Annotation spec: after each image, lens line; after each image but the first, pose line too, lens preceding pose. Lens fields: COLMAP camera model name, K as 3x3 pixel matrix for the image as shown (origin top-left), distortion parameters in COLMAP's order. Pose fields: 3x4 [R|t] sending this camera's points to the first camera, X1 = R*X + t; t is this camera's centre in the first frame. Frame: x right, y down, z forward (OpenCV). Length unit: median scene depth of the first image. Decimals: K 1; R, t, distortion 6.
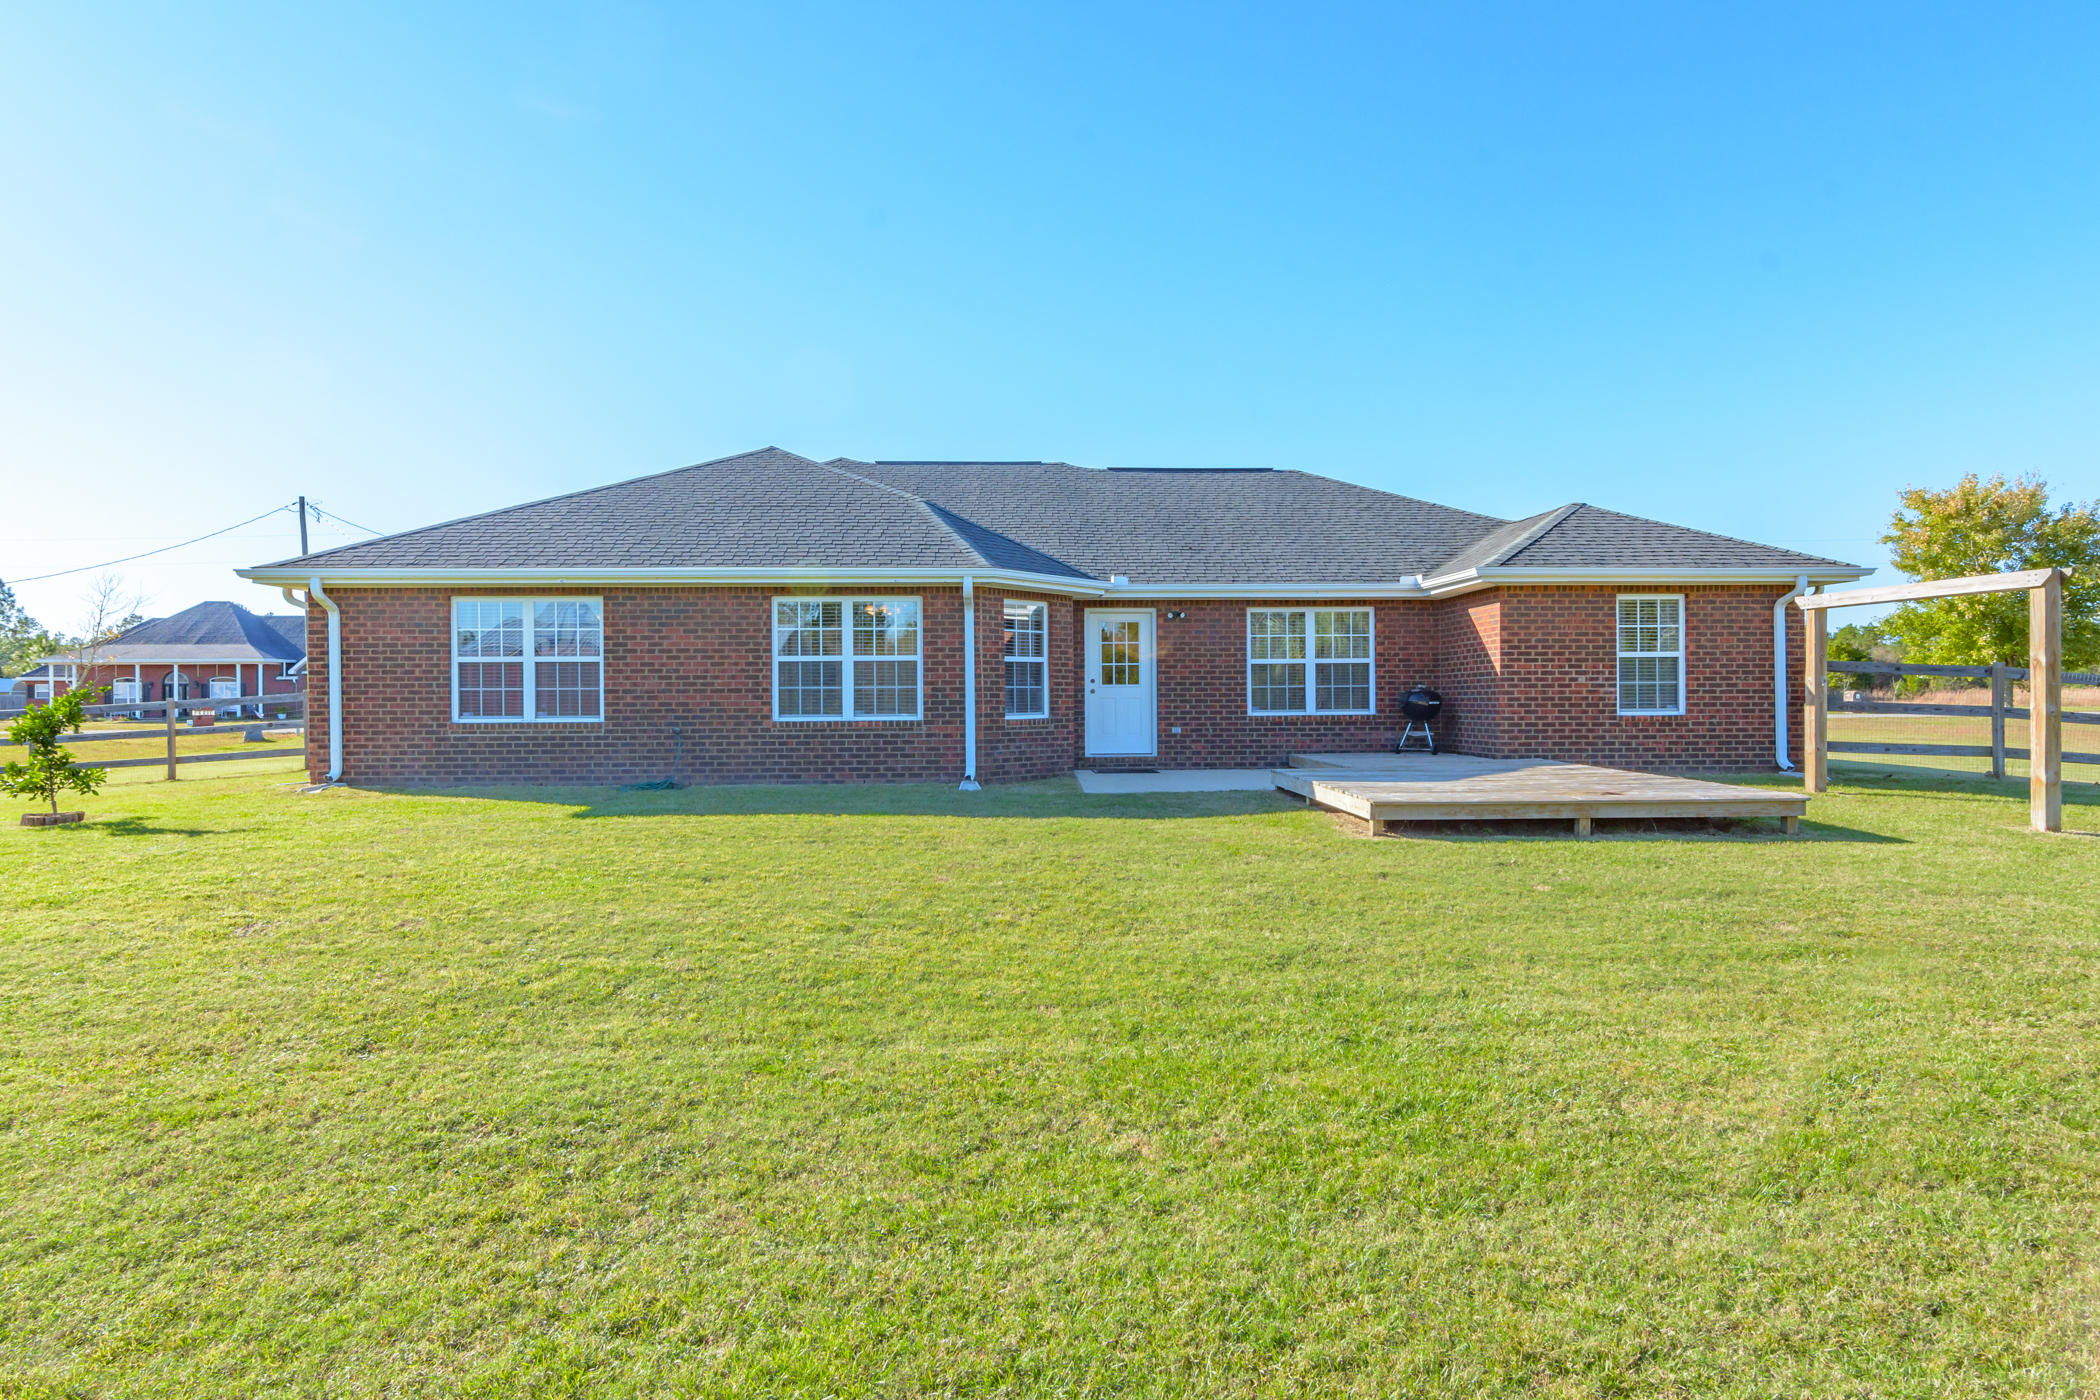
lens RADIAL K [[1139.4, 0, 1038.5], [0, 1139.4, 697.7], [0, 0, 1]] dist [-0.001993, -0.000002]
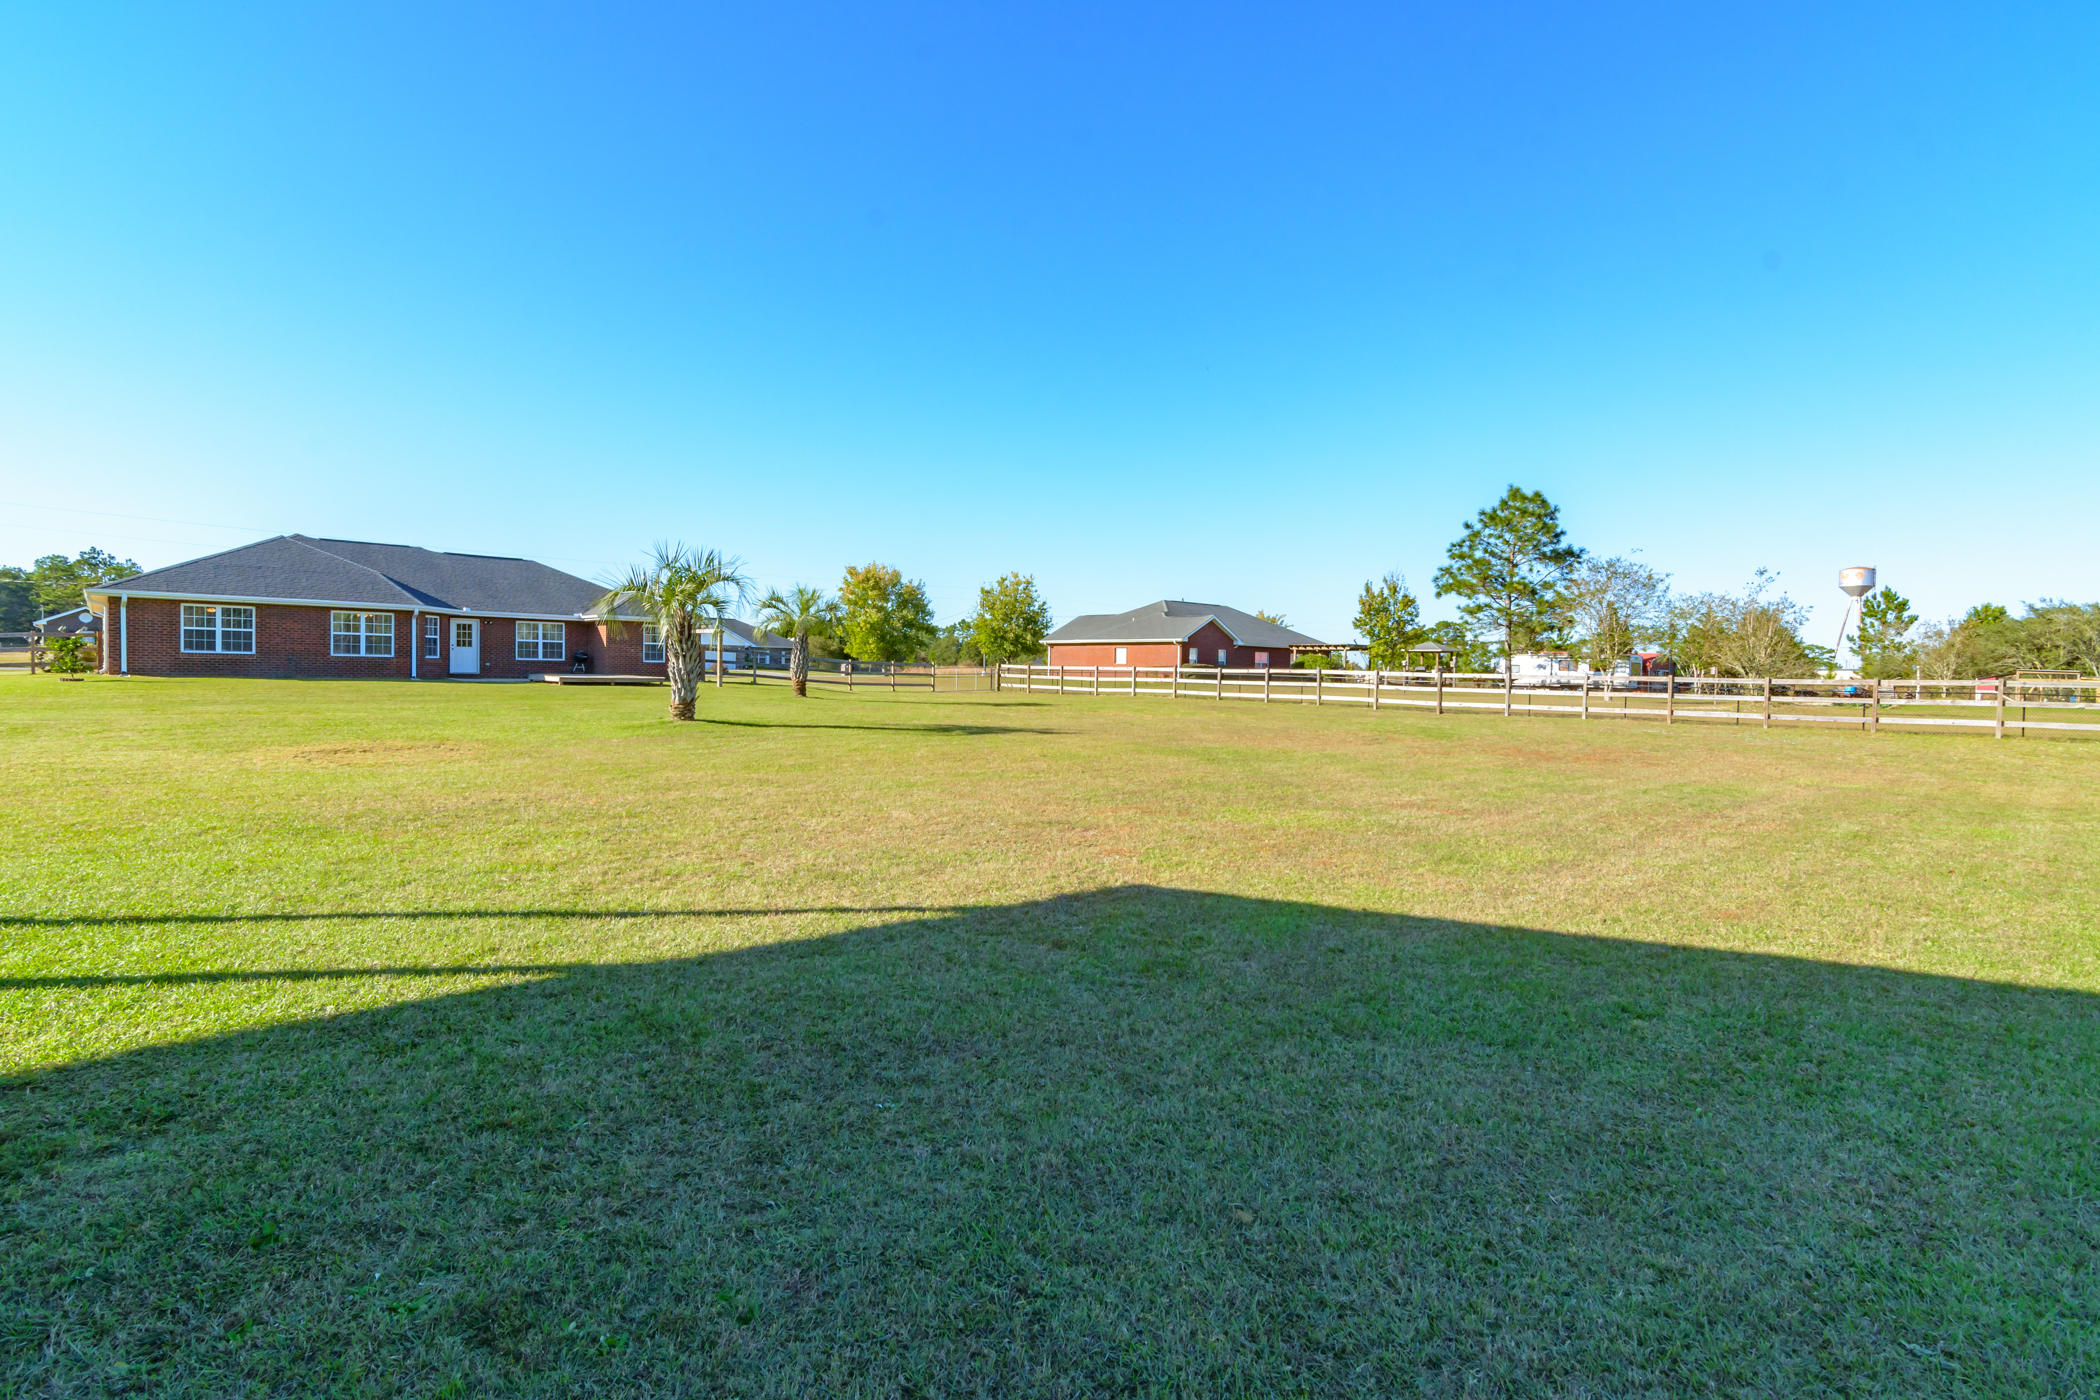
lens RADIAL K [[1007.3, 0, 1044.3], [0, 1007.3, 698.8], [0, 0, 1]] dist [-0.003277, 0.003481]
pose [[0.757130, 0.002652, 0.653259, -0.516126], [-0.022977, 0.999481, 0.022573, 0.030303], [-0.652860, -0.032101, 0.756798, -1.979105]]
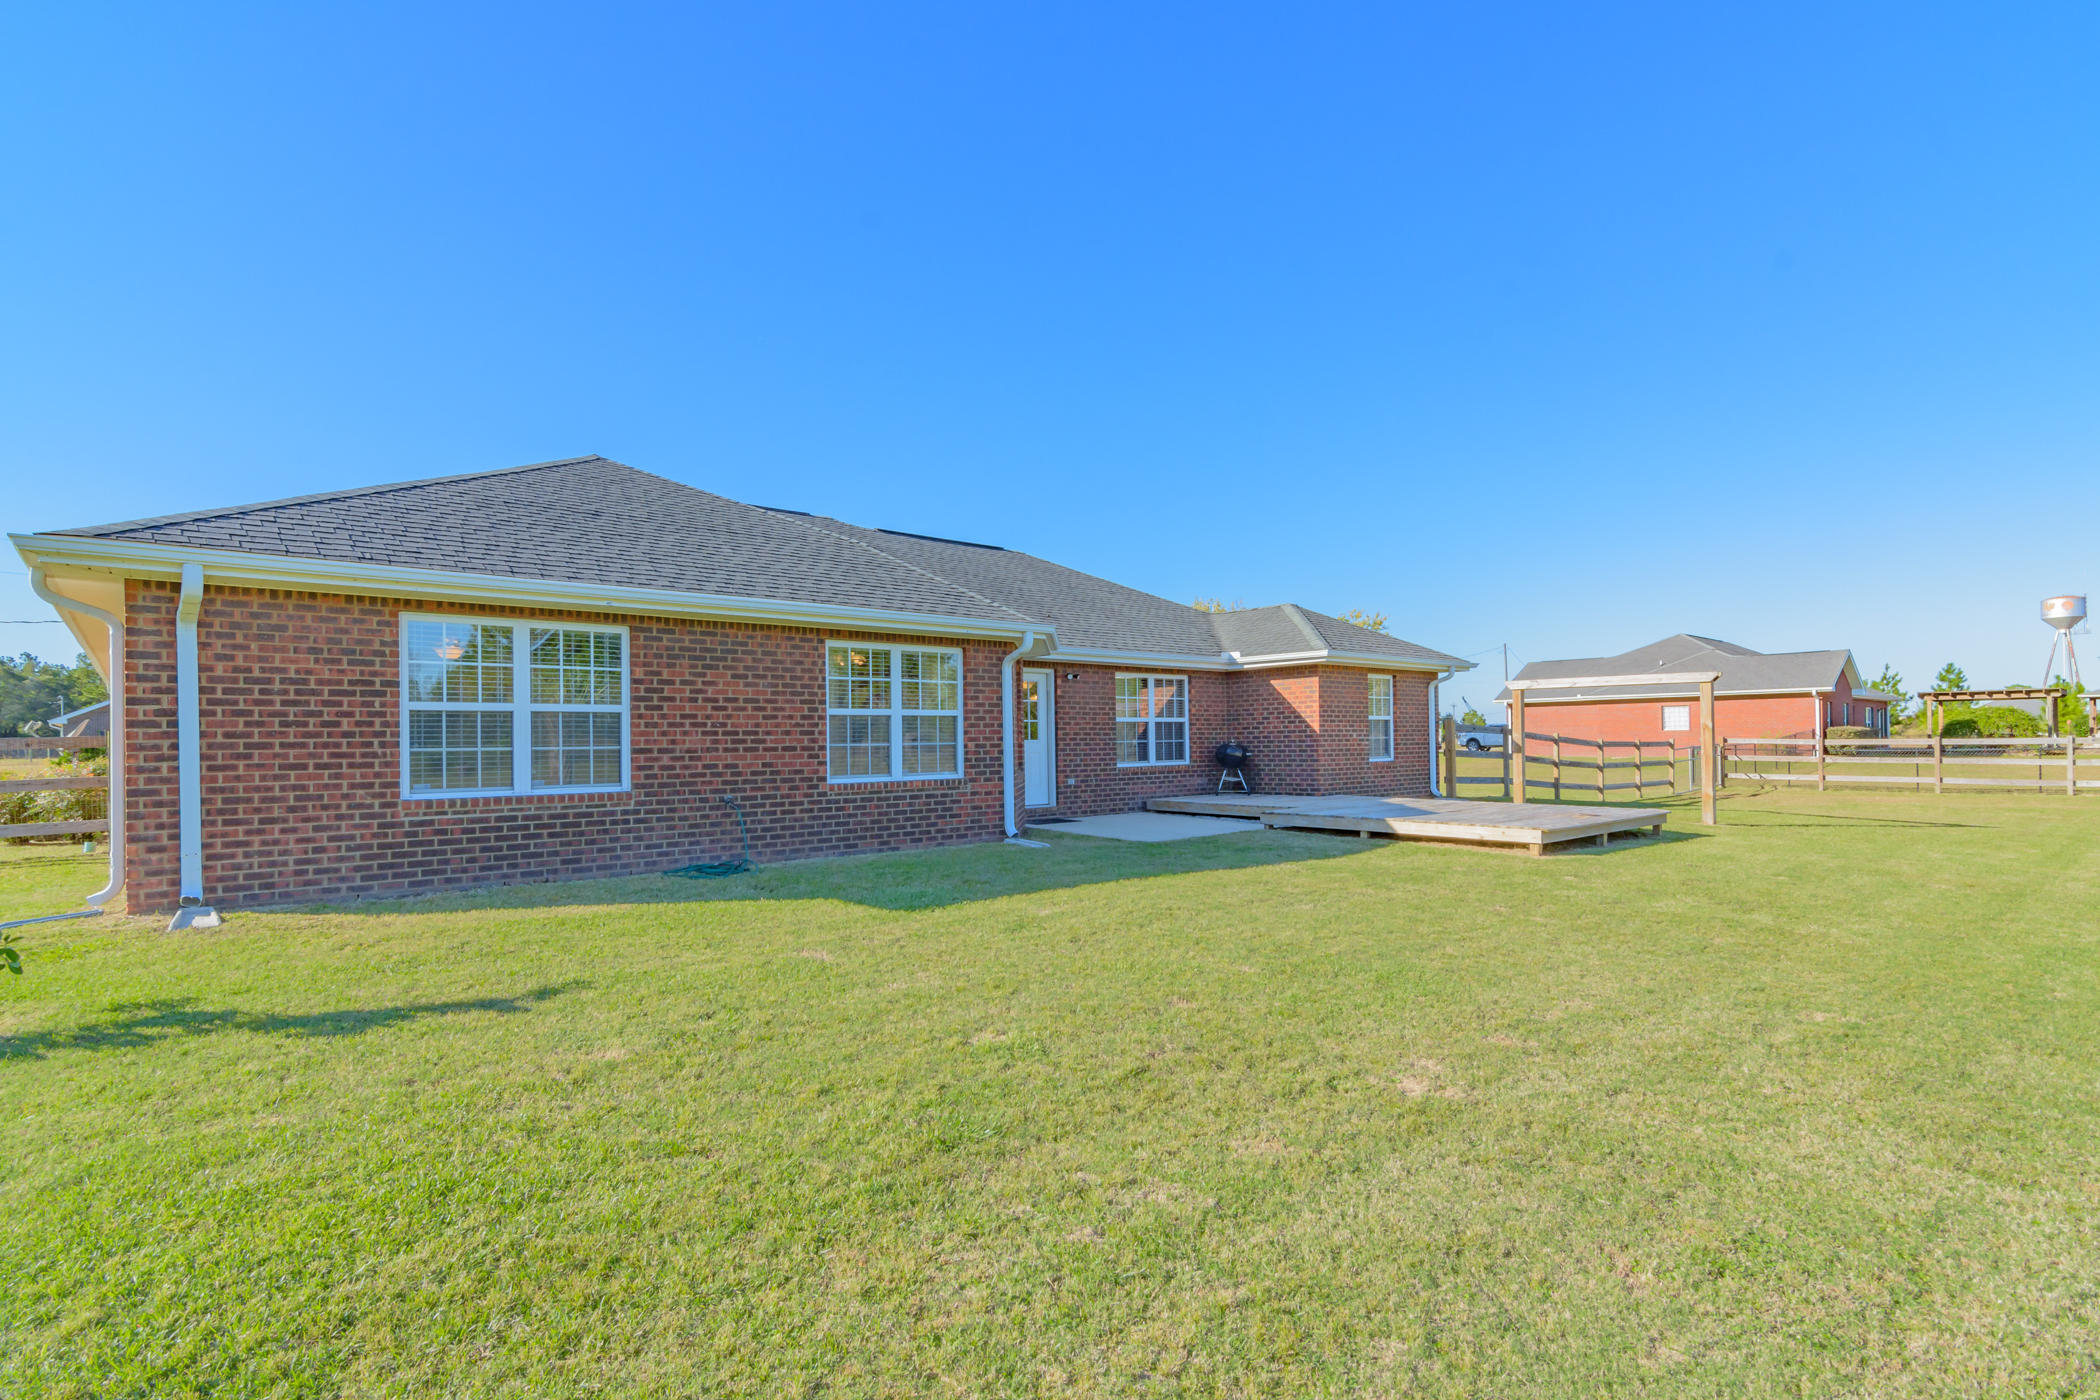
lens RADIAL K [[1030.4, 0, 1052.1], [0, 1030.4, 735.9], [0, 0, 1]] dist [-0.001630, 0.000136]
pose [[0.772789, -0.000052, 0.634663, -0.594113], [0.007695, 0.999927, -0.009288, -0.007031], [-0.634617, 0.012061, 0.772733, 0.284151]]
